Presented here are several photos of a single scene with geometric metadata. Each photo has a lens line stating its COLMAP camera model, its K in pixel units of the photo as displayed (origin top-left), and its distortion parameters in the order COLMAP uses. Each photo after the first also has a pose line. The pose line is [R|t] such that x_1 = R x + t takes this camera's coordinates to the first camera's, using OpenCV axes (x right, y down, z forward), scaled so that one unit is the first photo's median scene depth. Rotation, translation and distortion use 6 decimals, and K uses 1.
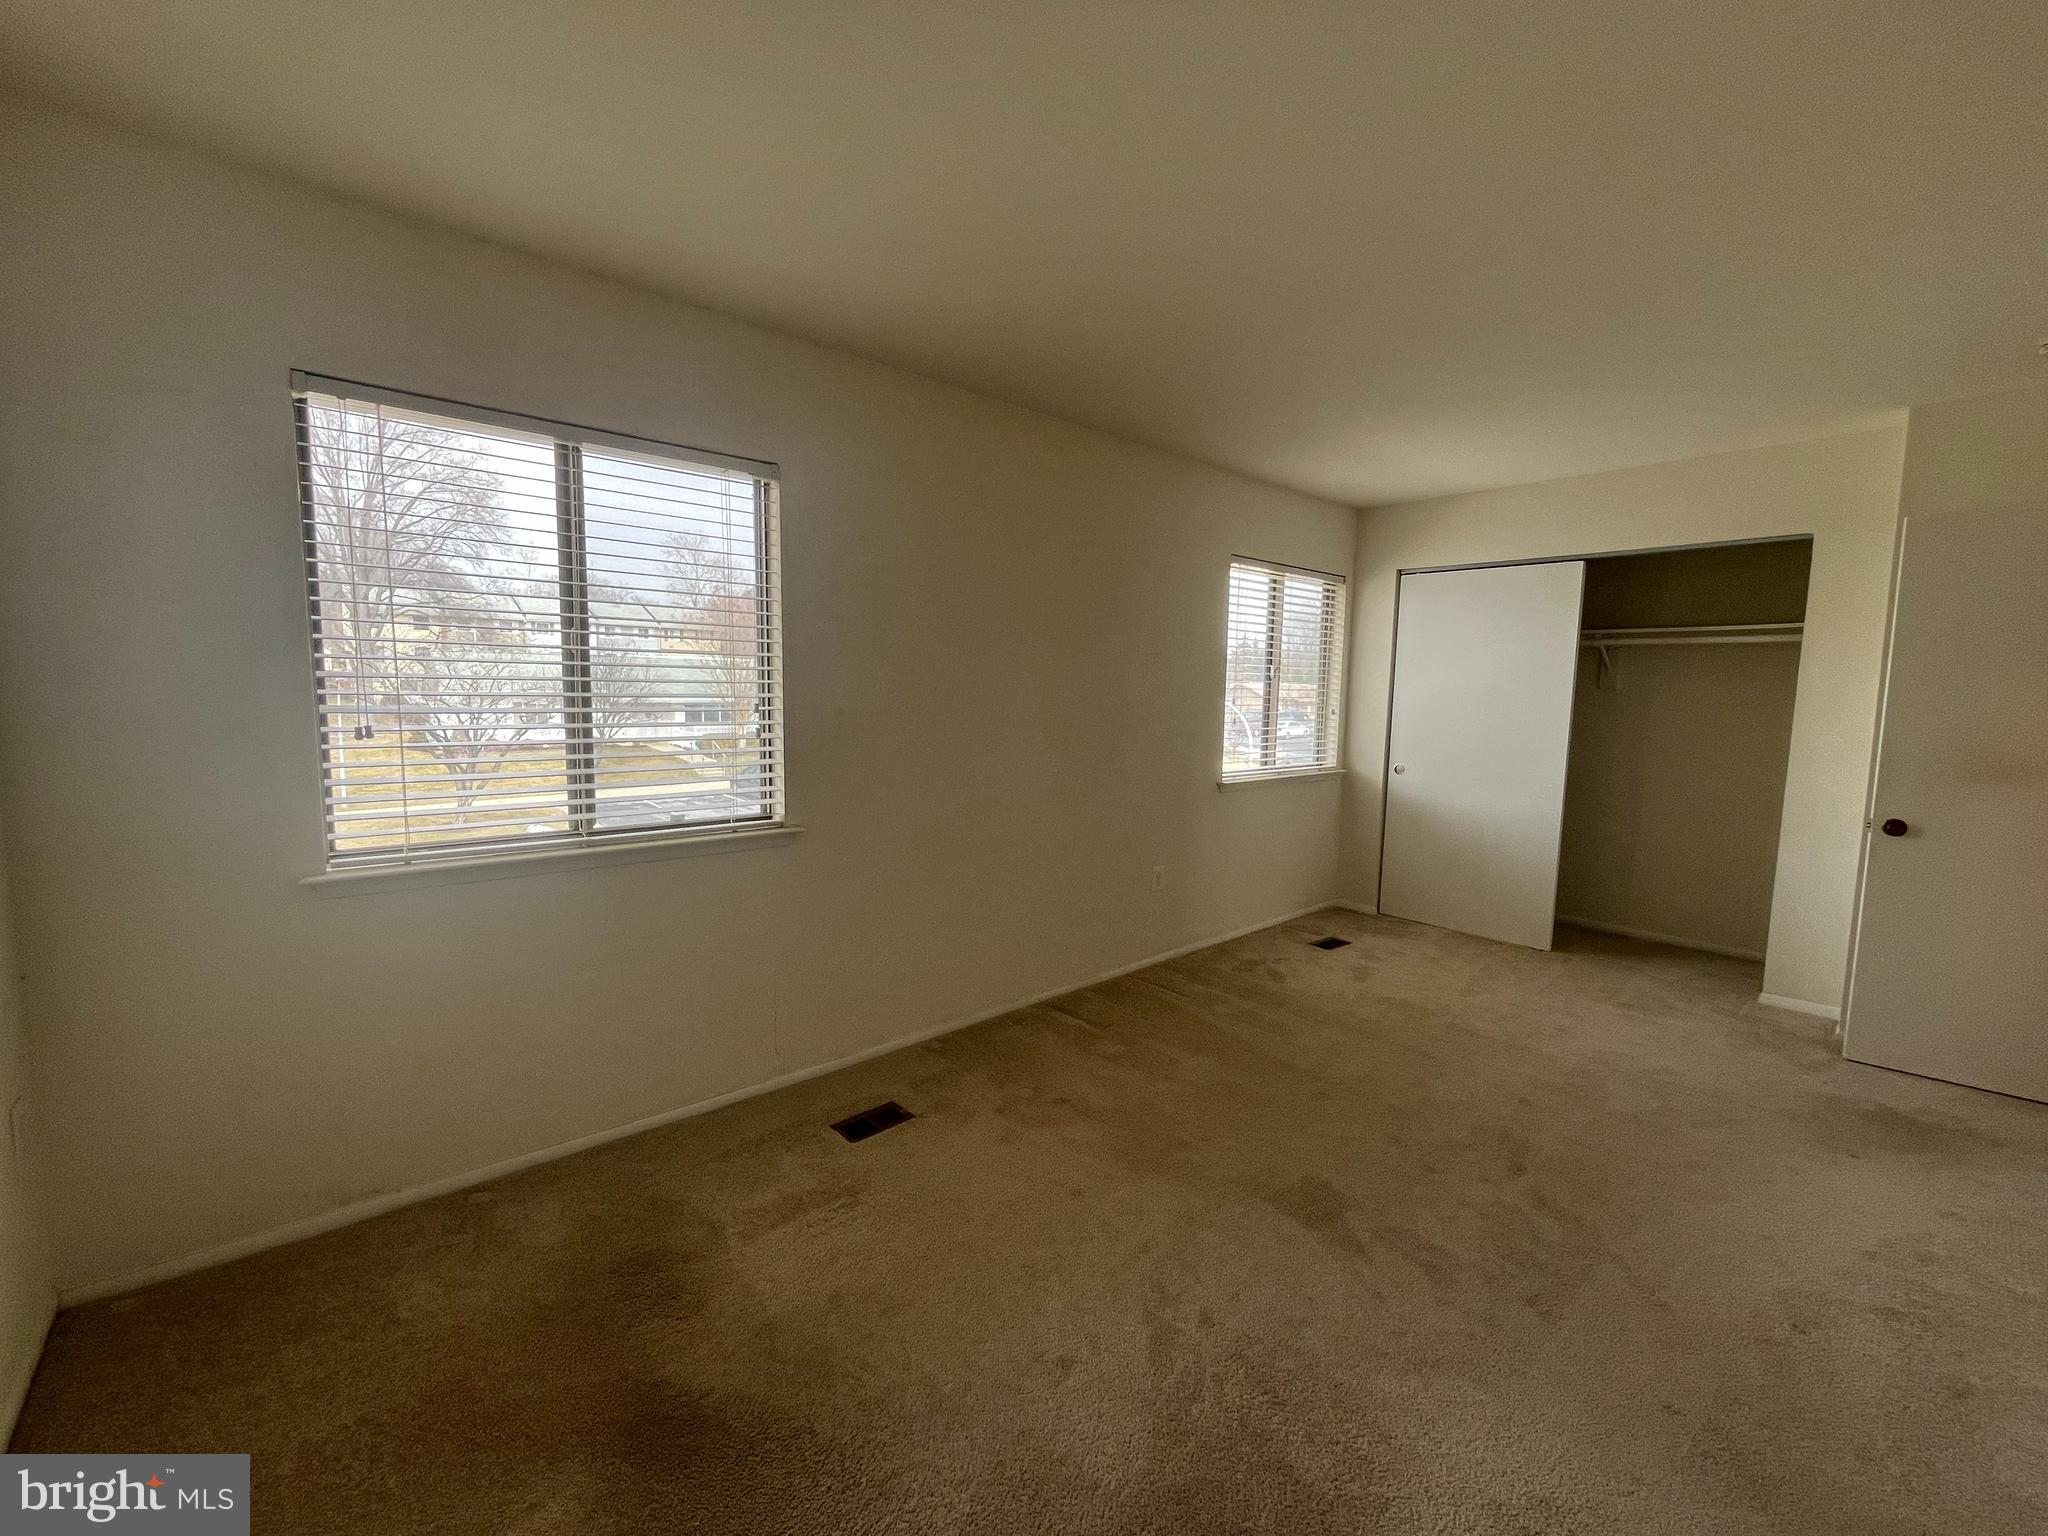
lens RADIAL K [[836.7, 0, 1042.6], [0, 836.7, 766.7], [0, 0, 1]] dist [-0.002117, 0.000097]
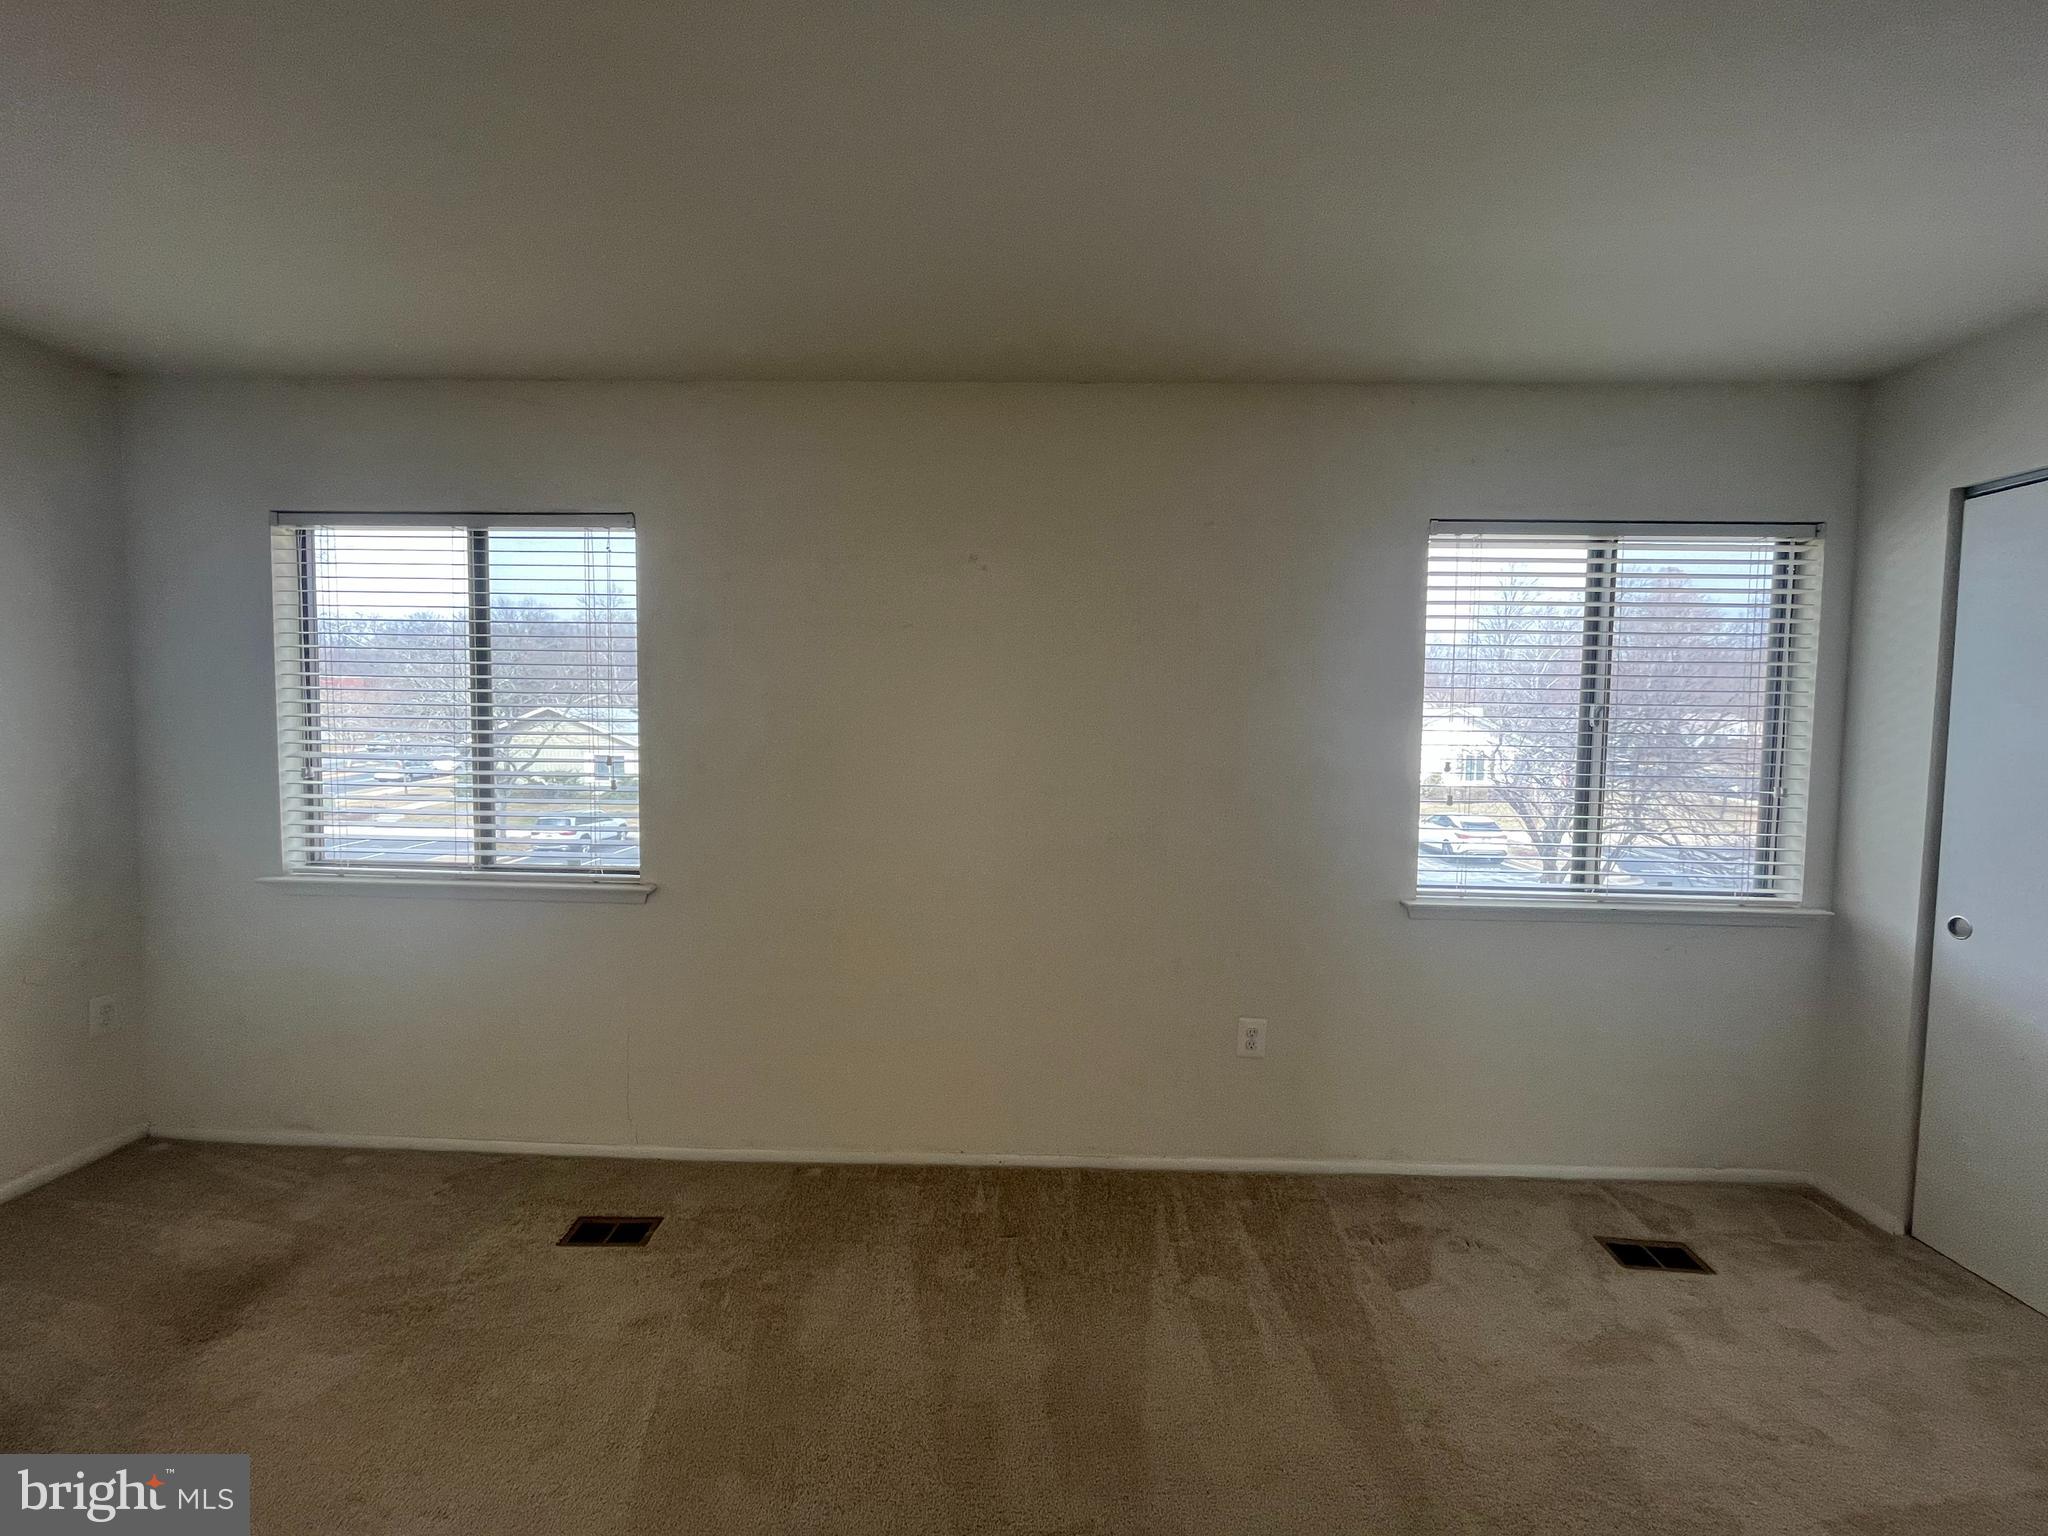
lens RADIAL K [[836.7, 0, 1005.0], [0, 836.7, 774.5], [0, 0, 1]] dist [-0.002117, 0.000097]
pose [[0.724801, 0.025882, -0.688472, 0.433691], [-0.069171, 0.996979, -0.035341, -0.032250], [0.685477, 0.073238, 0.724402, 0.386148]]
